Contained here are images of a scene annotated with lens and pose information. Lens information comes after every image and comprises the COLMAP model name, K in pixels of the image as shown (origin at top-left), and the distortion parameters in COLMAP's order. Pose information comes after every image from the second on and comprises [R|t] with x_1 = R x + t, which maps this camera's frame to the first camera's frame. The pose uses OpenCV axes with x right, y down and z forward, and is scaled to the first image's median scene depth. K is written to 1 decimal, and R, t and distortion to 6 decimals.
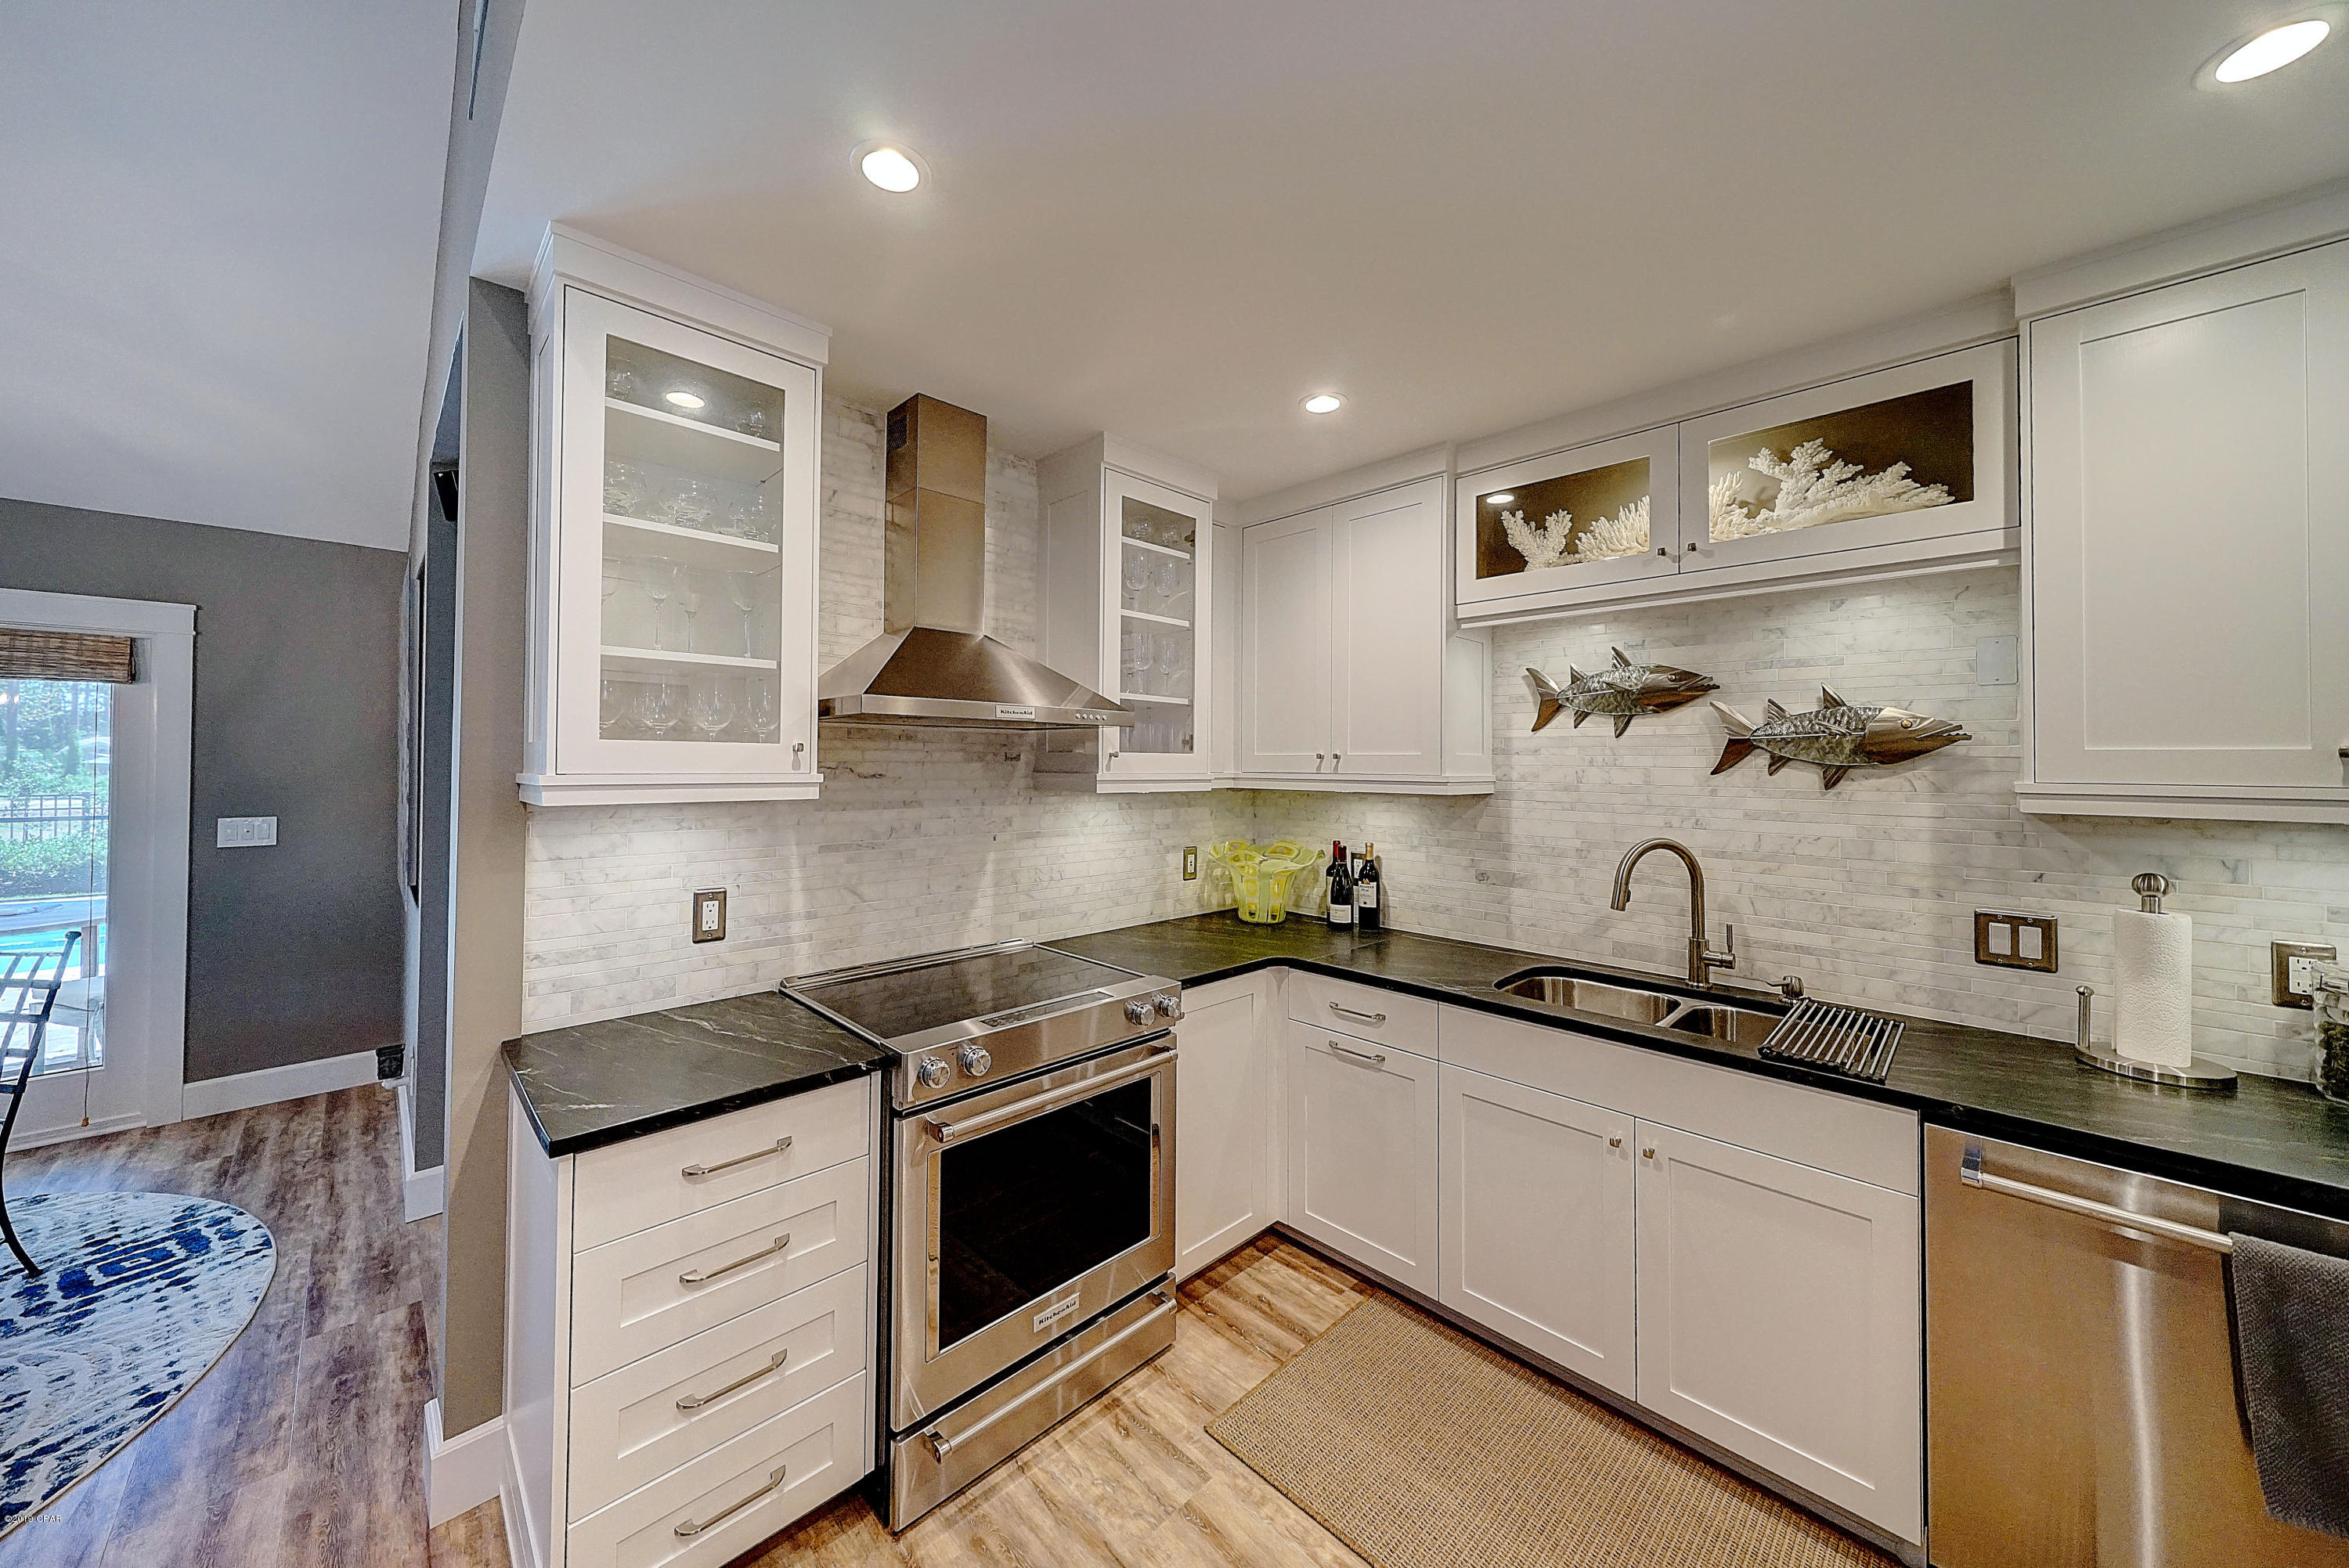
lens RADIAL K [[820.0, 0, 1153.5], [0, 820.0, 751.1], [0, 0, 1]] dist [0.008401, 0.000064]
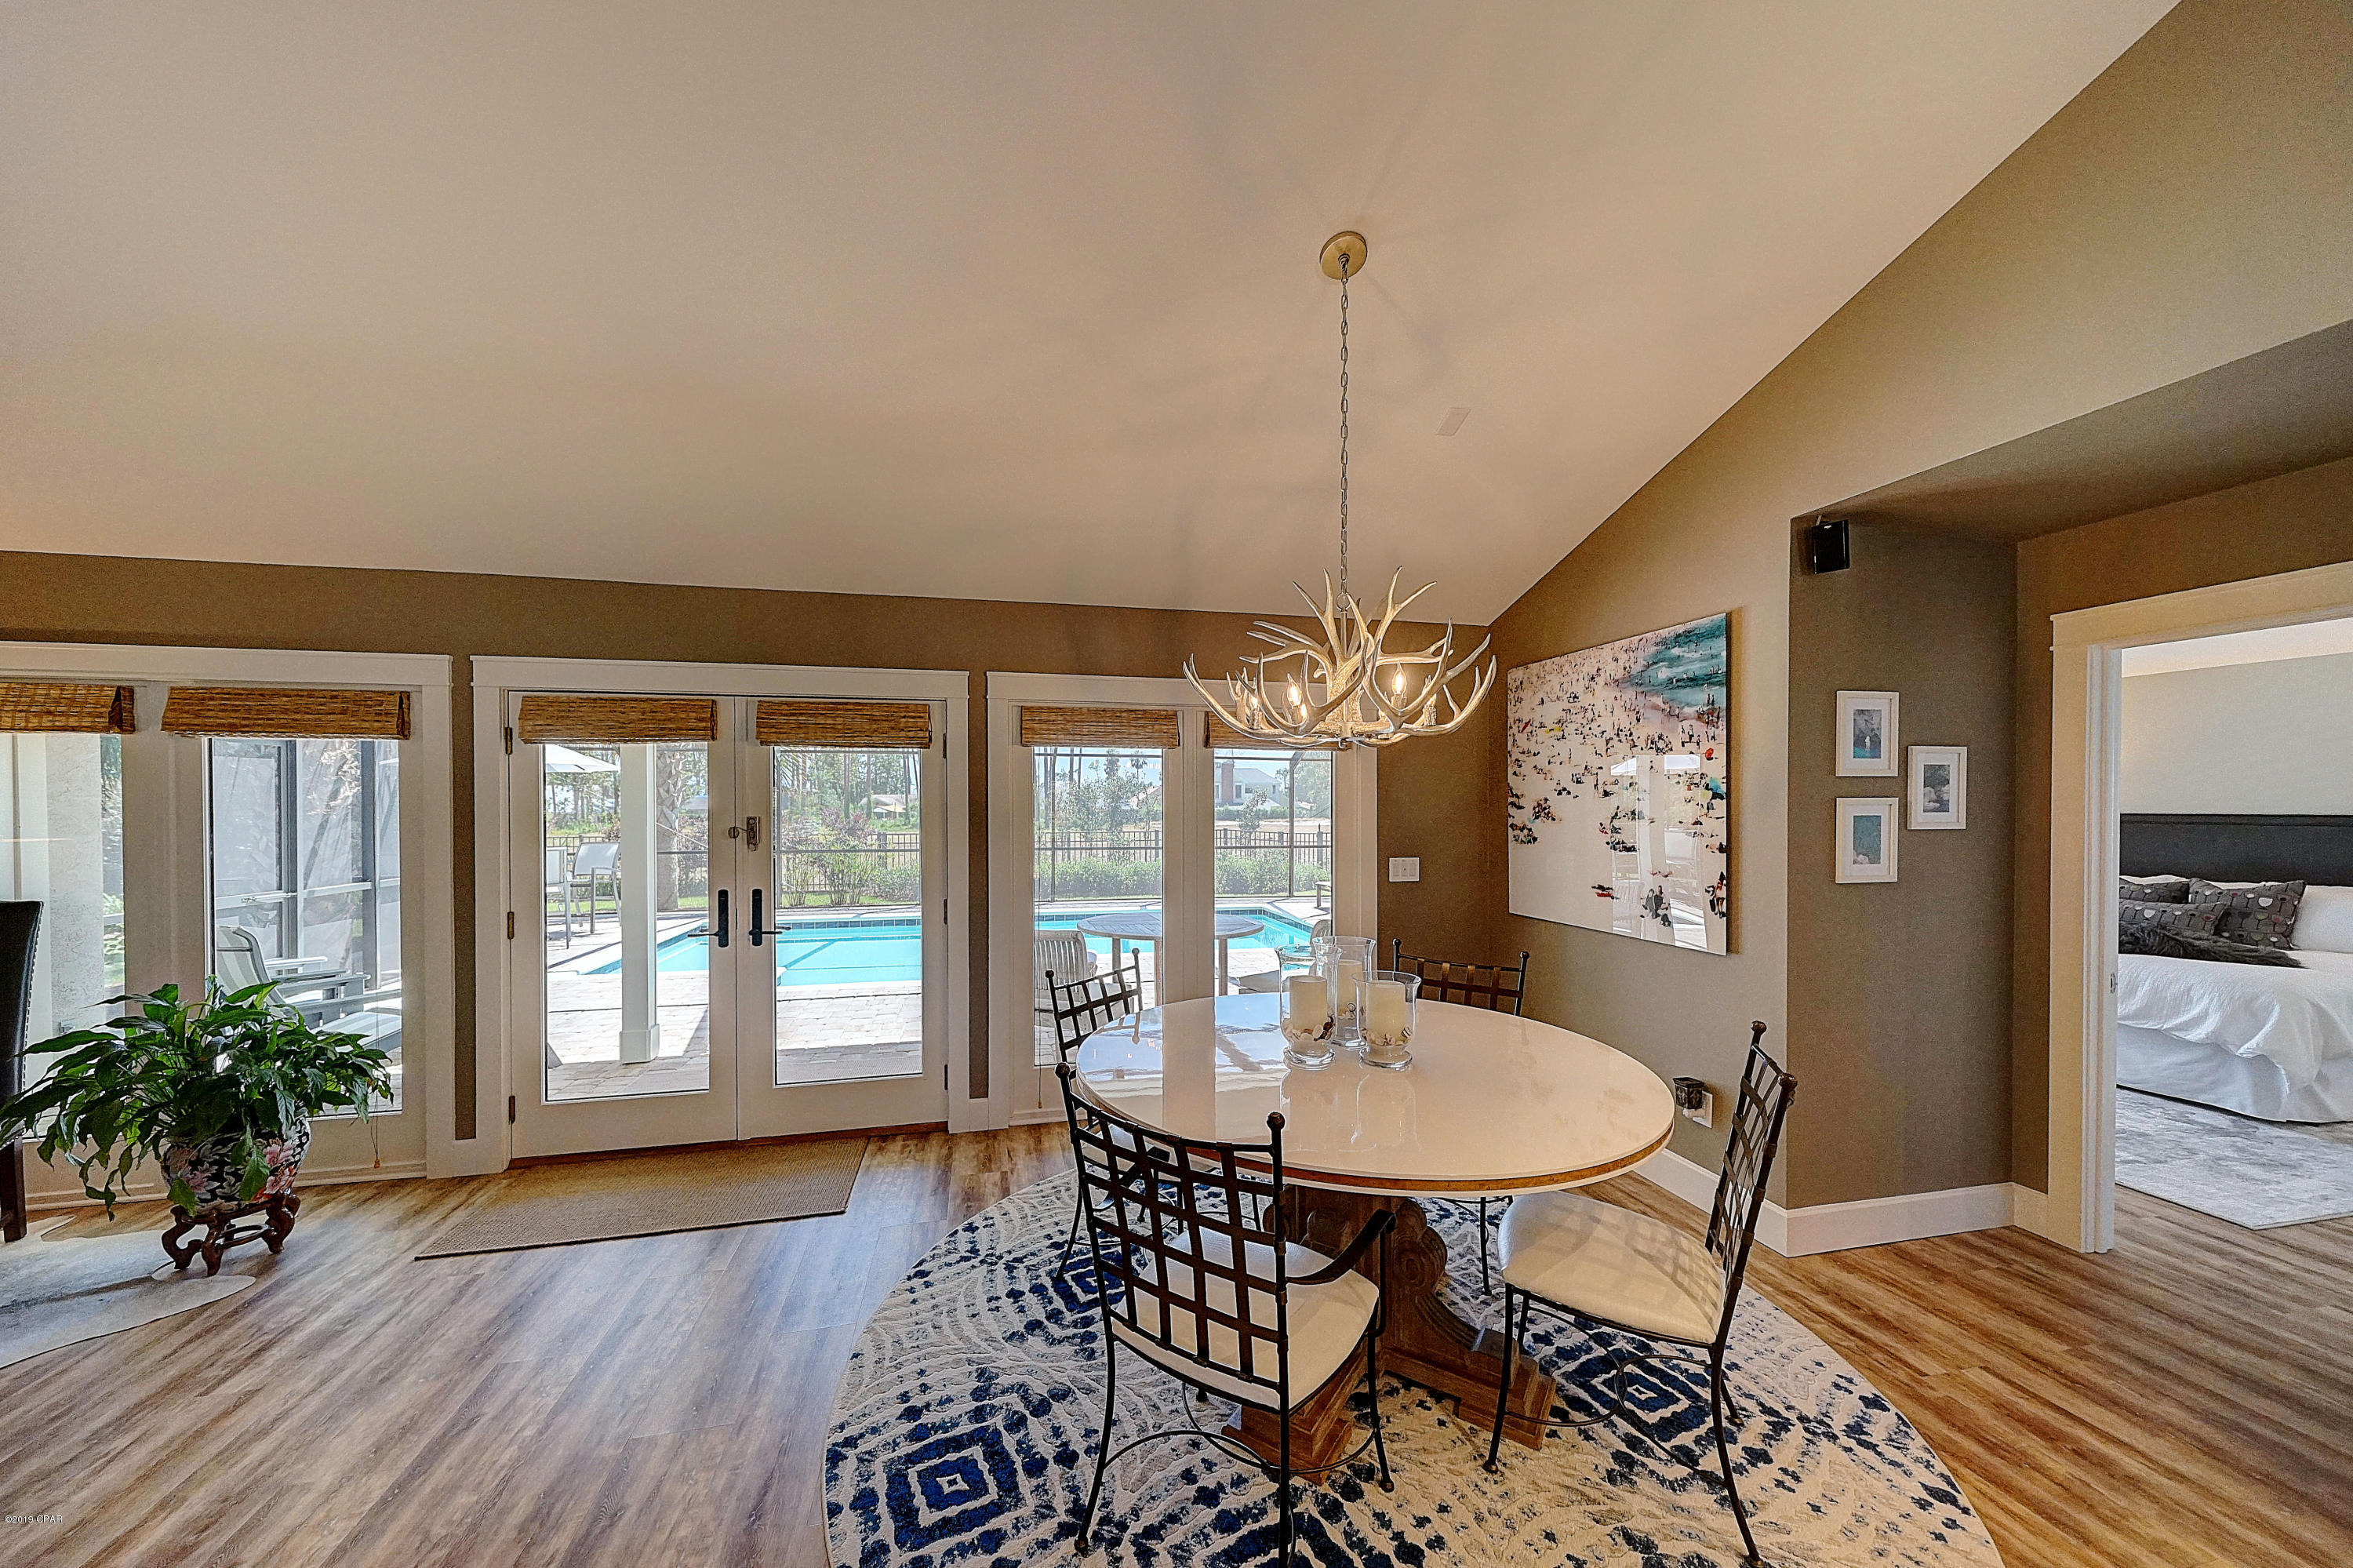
lens RADIAL K [[809.4, 0, 1168.7], [0, 809.4, 814.2], [0, 0, 1]] dist [0.000654, 0.000088]
pose [[0.852723, 0.000743, -0.522363, -1.188932], [0.012573, 0.999680, 0.021945, -0.021625], [0.522212, -0.025281, 0.852441, -0.300201]]
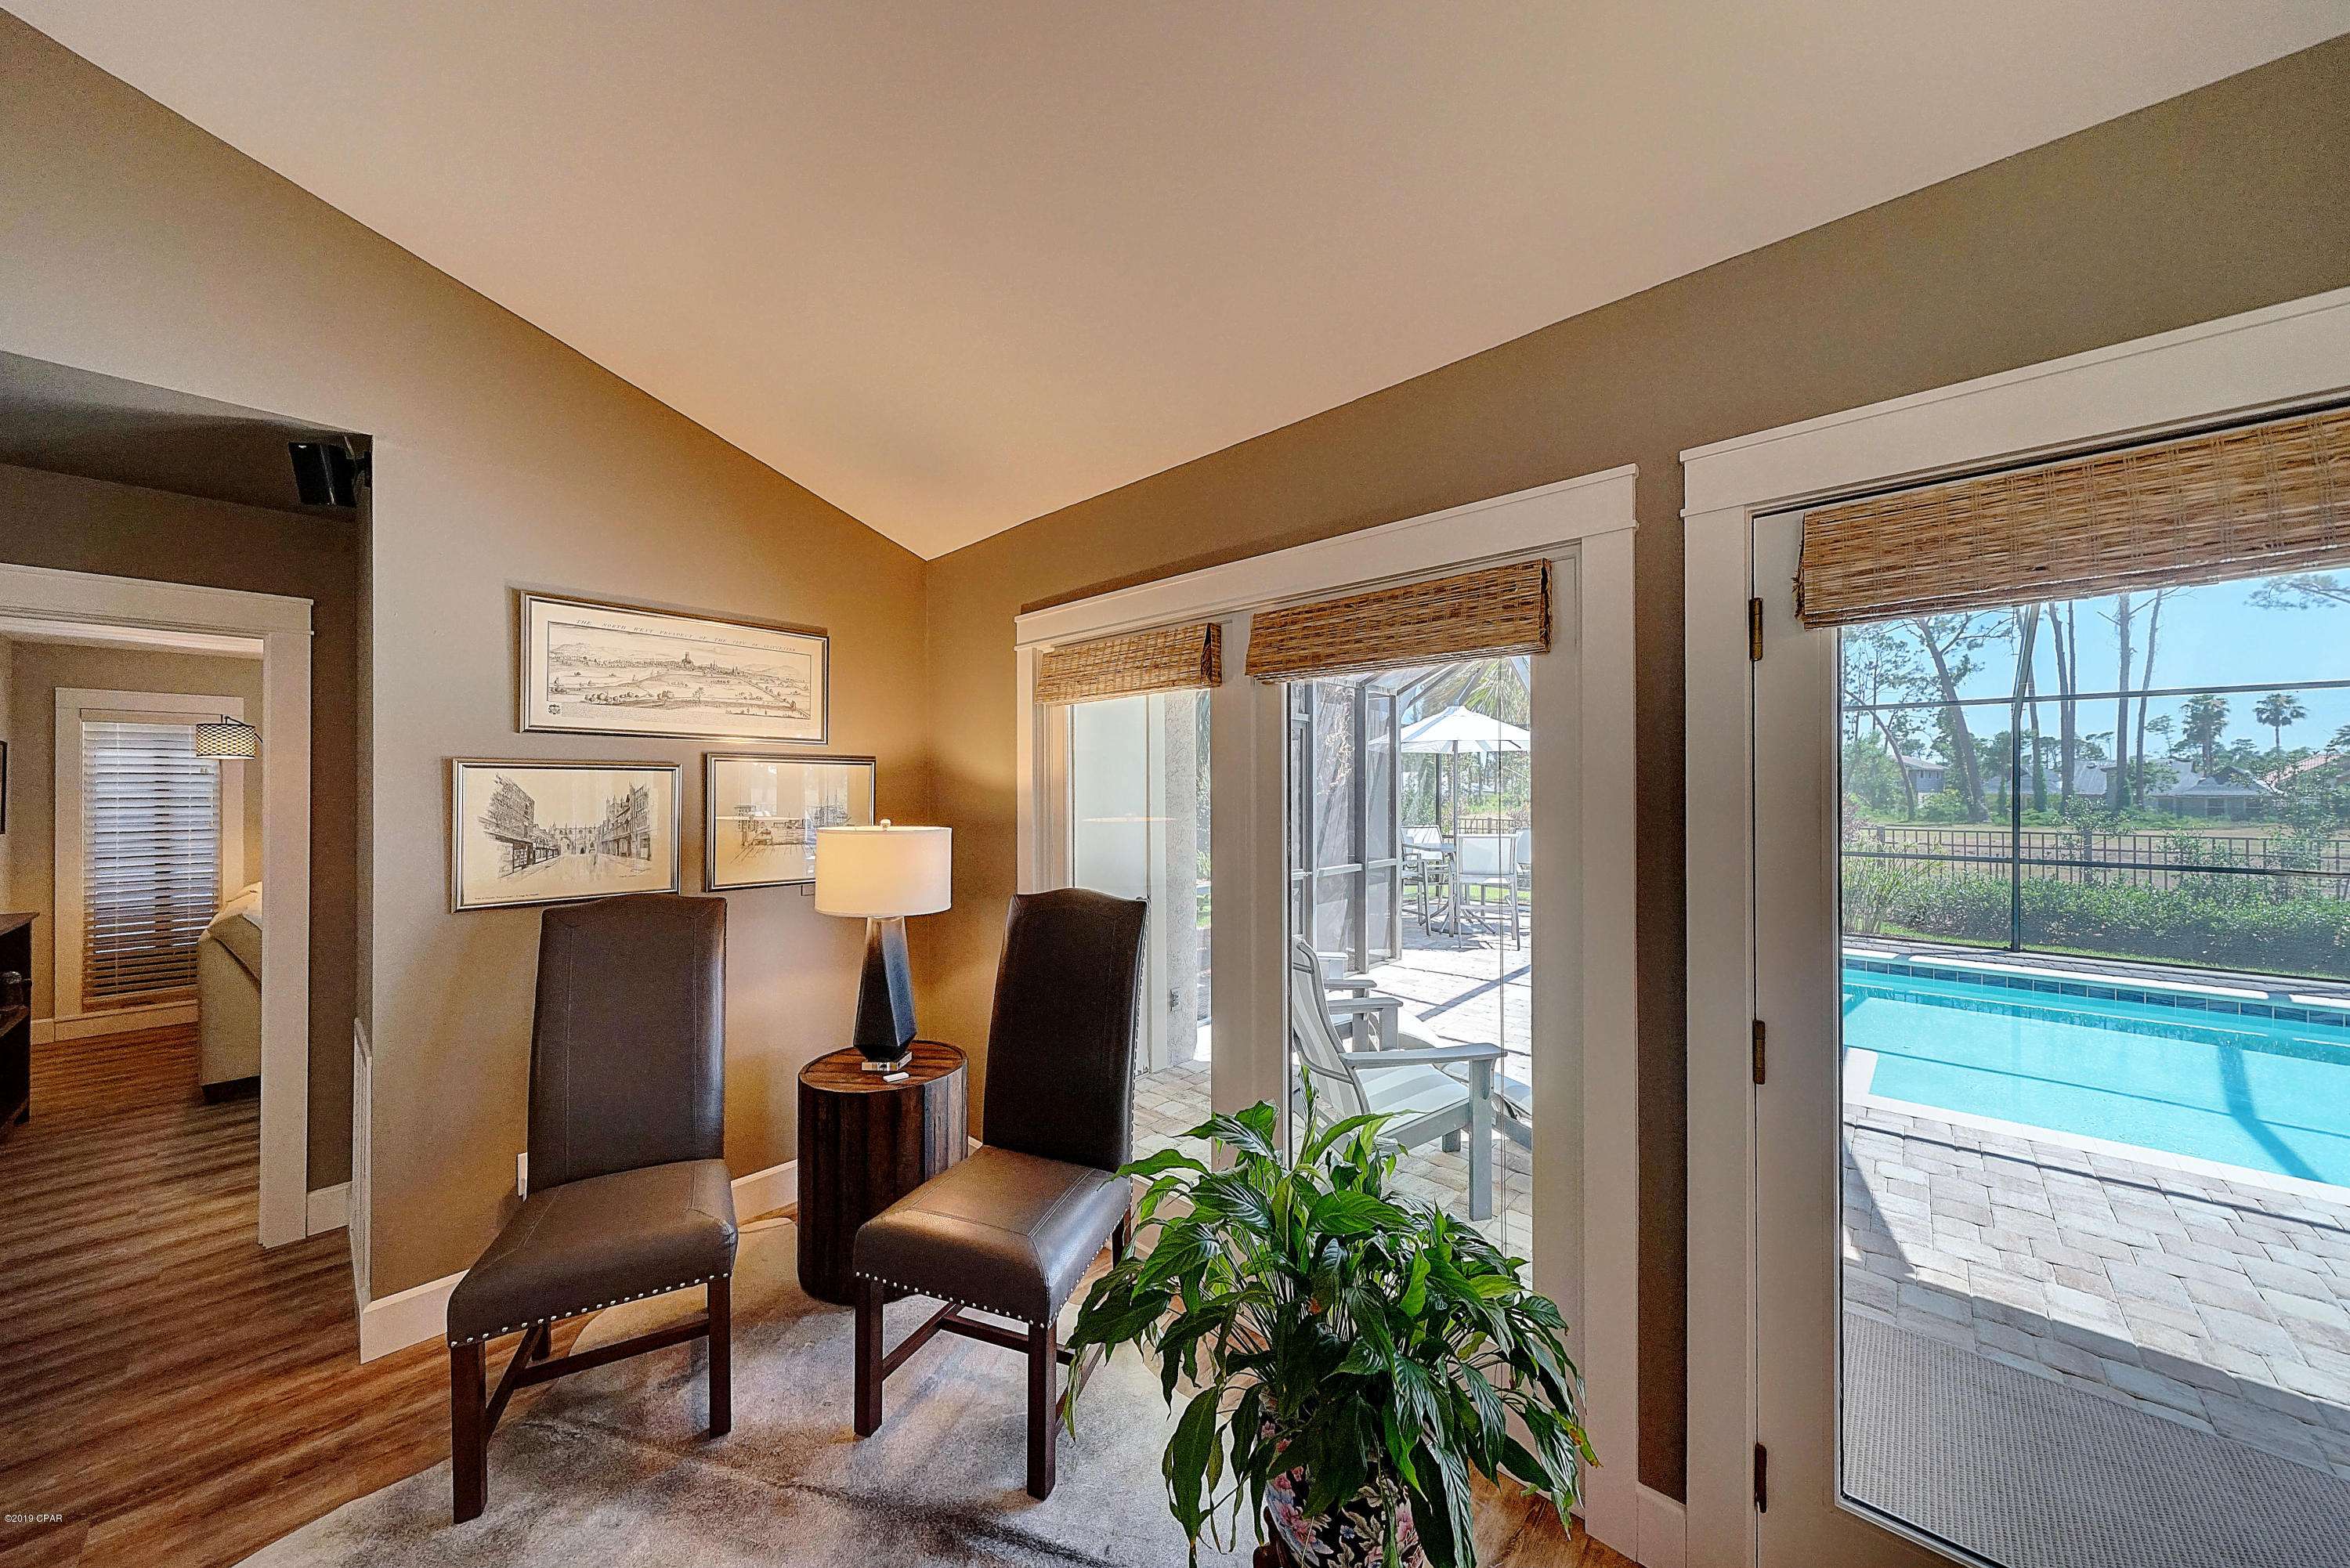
lens RADIAL K [[799.9, 0, 1160.0], [0, 799.9, 791.9], [0, 0, 1]] dist [0.001112, 0.000088]
pose [[0.052545, -0.001655, -0.998617, -2.330972], [0.017641, 0.999844, -0.000728, -0.014782], [0.998463, -0.017578, 0.052566, -0.181497]]
